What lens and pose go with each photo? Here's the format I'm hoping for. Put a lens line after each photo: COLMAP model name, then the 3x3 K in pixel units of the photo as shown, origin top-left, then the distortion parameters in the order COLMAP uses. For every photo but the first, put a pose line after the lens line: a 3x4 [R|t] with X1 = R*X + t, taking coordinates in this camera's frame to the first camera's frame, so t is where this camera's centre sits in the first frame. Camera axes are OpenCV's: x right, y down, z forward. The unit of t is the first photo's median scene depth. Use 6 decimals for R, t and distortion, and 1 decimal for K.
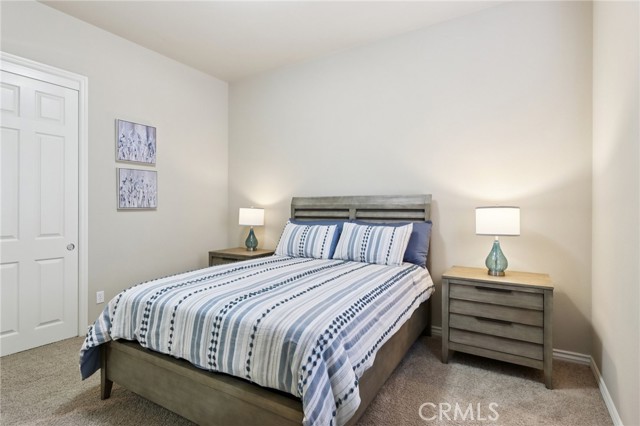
lens RADIAL K [[328.2, 0, 318.6], [0, 328.2, 210.3], [0, 0, 1]] dist [0.001320, -0.000968]
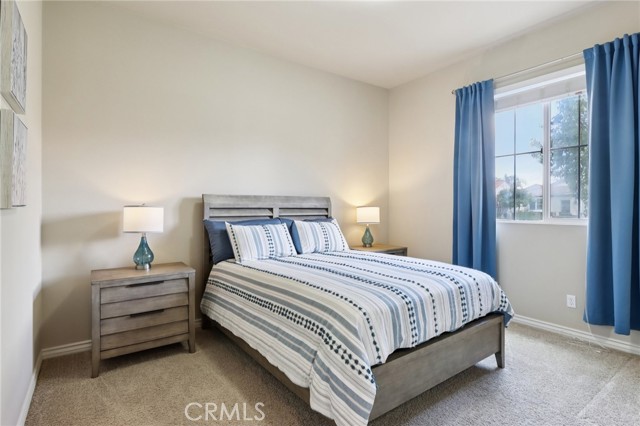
lens RADIAL K [[316.0, 0, 318.3], [0, 316.0, 208.5], [0, 0, 1]] dist [0.002432, 0.000038]
pose [[0.380594, -0.006768, 0.924717, -0.796416], [0.001940, 0.999977, 0.006521, -0.009301], [-0.924740, -0.000687, 0.380599, 0.466293]]
